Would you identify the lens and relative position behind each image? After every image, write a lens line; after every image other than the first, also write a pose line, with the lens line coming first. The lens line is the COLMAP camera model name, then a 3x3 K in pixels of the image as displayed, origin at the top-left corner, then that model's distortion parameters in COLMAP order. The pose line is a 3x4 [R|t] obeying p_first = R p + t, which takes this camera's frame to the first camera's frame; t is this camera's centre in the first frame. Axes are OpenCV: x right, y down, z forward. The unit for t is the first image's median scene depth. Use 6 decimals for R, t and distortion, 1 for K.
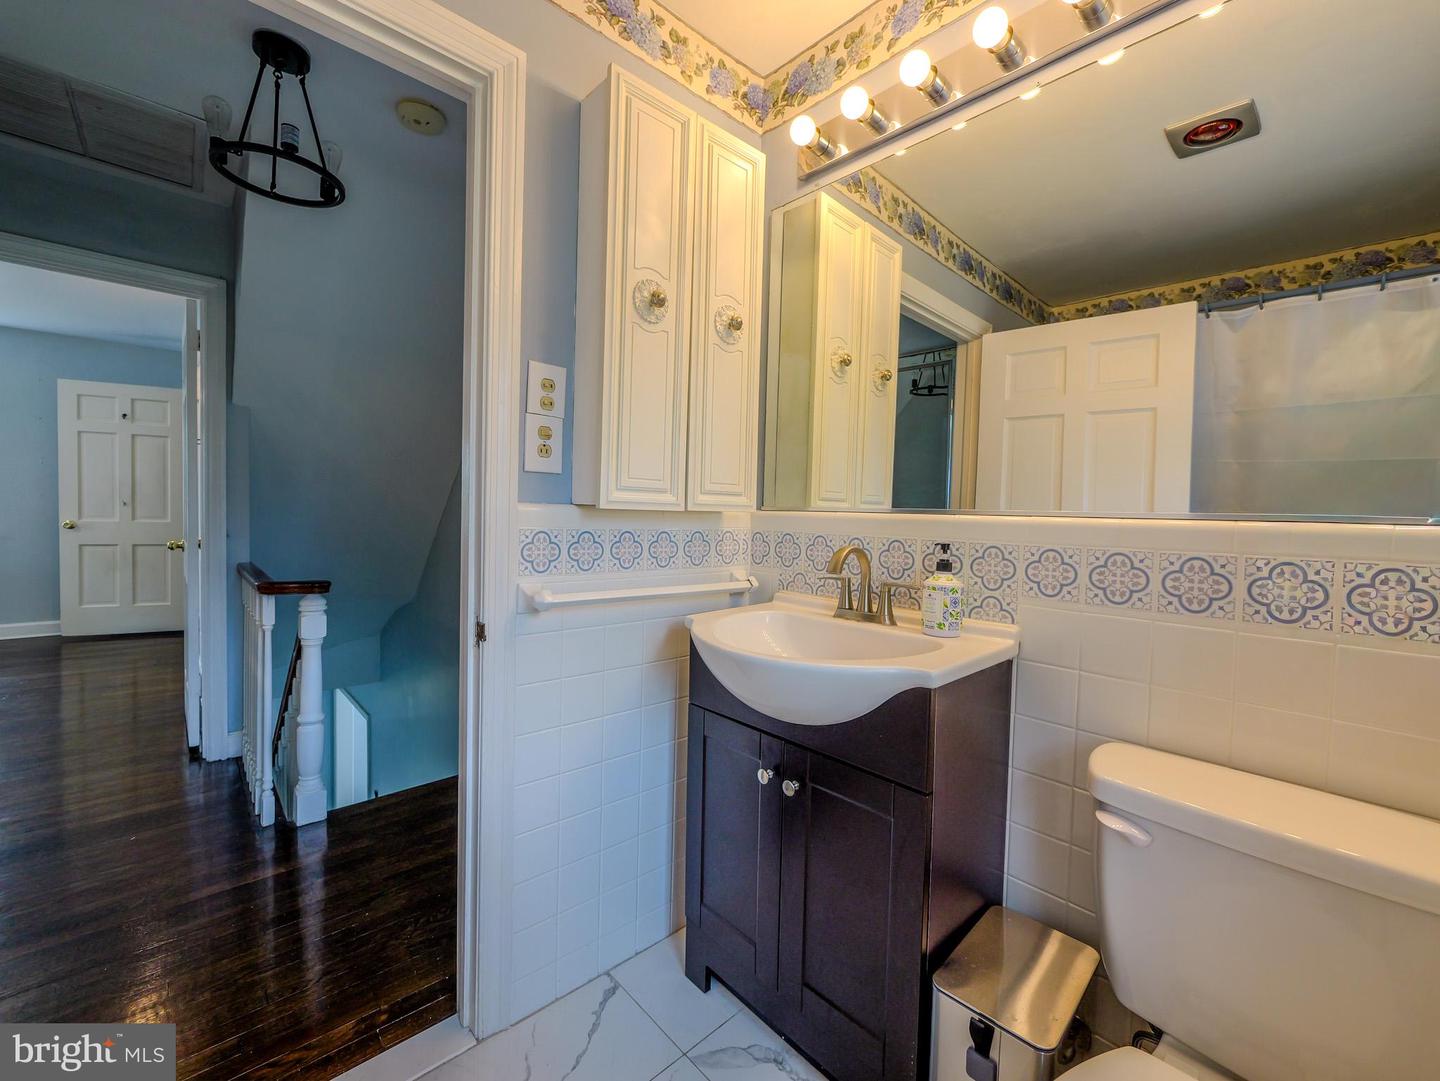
lens RADIAL K [[582.6, 0, 718.1], [0, 582.6, 532.8], [0, 0, 1]] dist [0.001000, -0.000250]
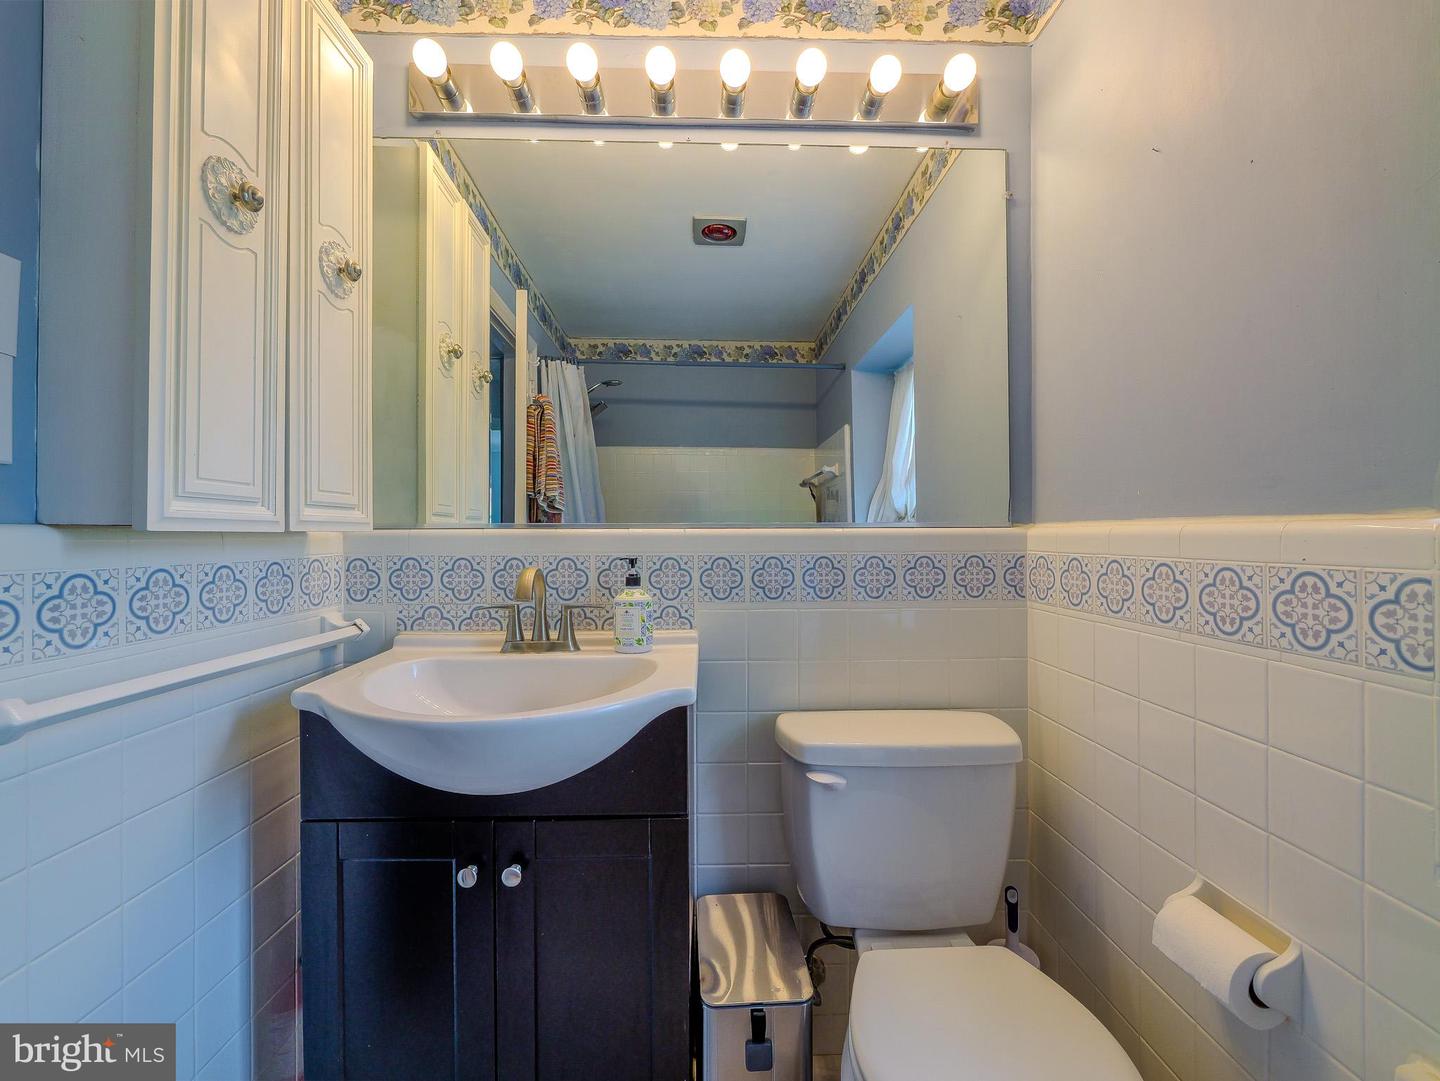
lens RADIAL K [[591.5, 0, 715.2], [0, 591.5, 534.5], [0, 0, 1]] dist [-0.002751, 0.000029]
pose [[0.673297, -0.028633, 0.738818, -0.222639], [0.045925, 0.998940, -0.003137, -0.010154], [-0.737945, 0.036042, 0.673898, 0.191052]]
